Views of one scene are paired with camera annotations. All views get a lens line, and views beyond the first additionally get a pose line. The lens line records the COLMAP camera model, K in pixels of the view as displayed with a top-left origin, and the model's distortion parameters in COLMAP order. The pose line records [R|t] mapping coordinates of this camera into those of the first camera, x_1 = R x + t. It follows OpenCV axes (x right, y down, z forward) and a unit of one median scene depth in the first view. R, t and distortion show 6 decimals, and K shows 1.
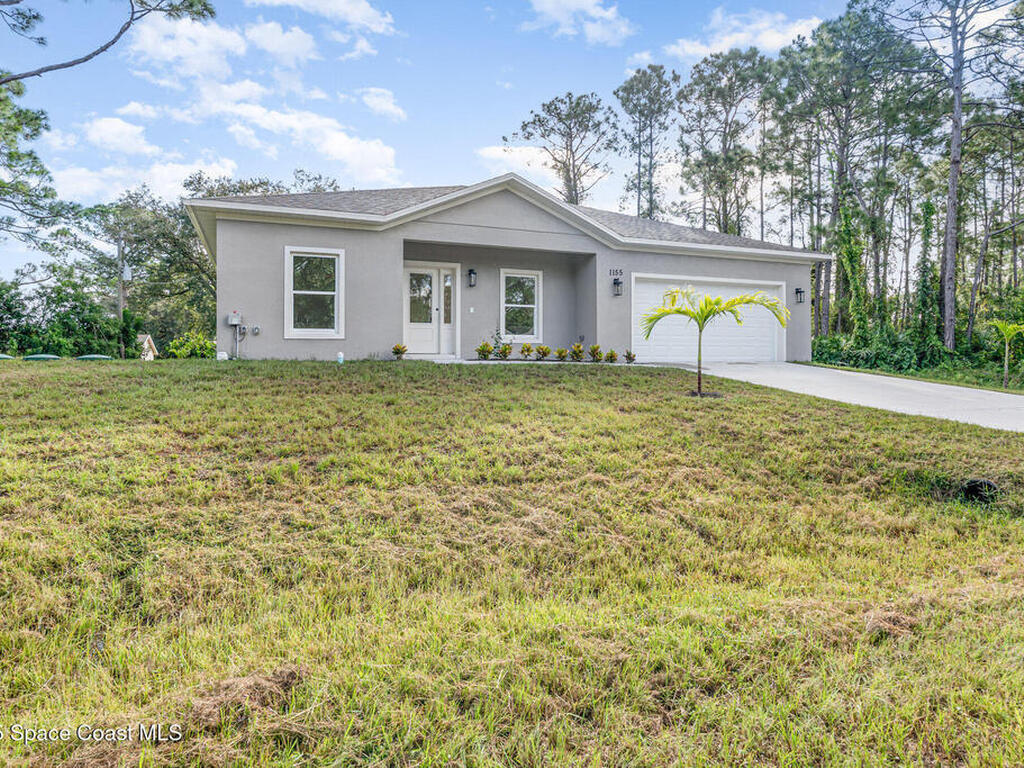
lens RADIAL K [[619.3, 0, 511.8], [0, 619.3, 332.3], [0, 0, 1]] dist [0.000902, -0.001275]
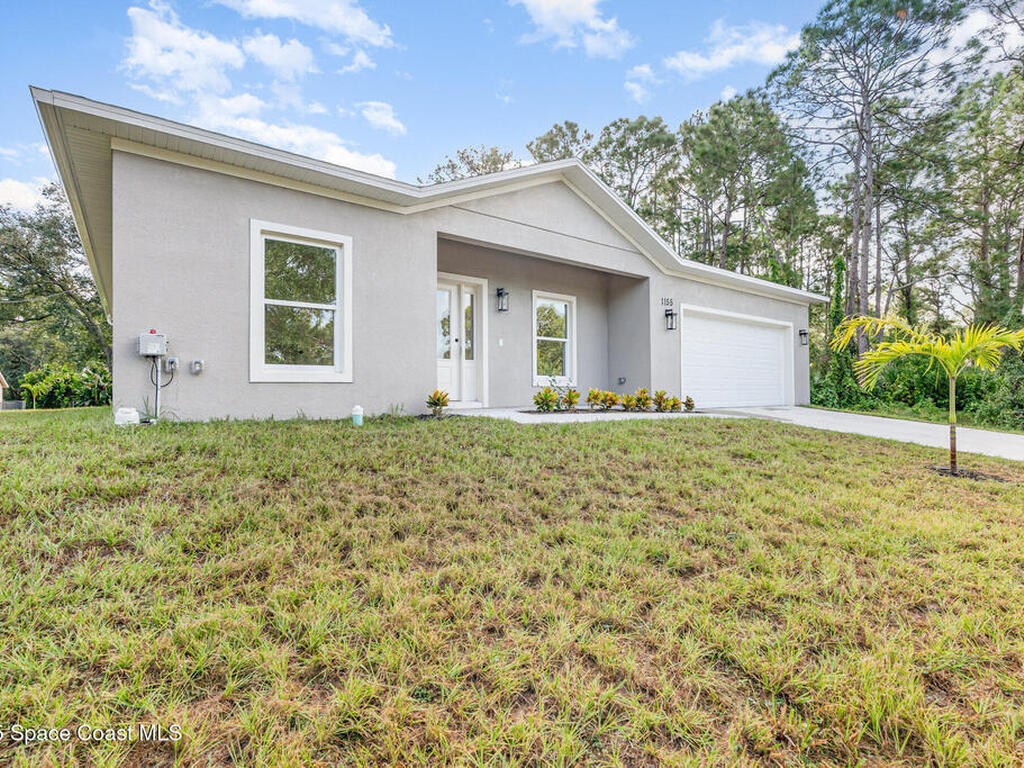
lens RADIAL K [[507.2, 0, 514.0], [0, 507.2, 374.8], [0, 0, 1]] dist [-0.001902, 0.000540]
pose [[0.966052, 0.010008, 0.258155, -0.207806], [-0.013476, 0.999841, 0.011665, -0.004106], [-0.257998, -0.014748, 0.966033, 0.400729]]
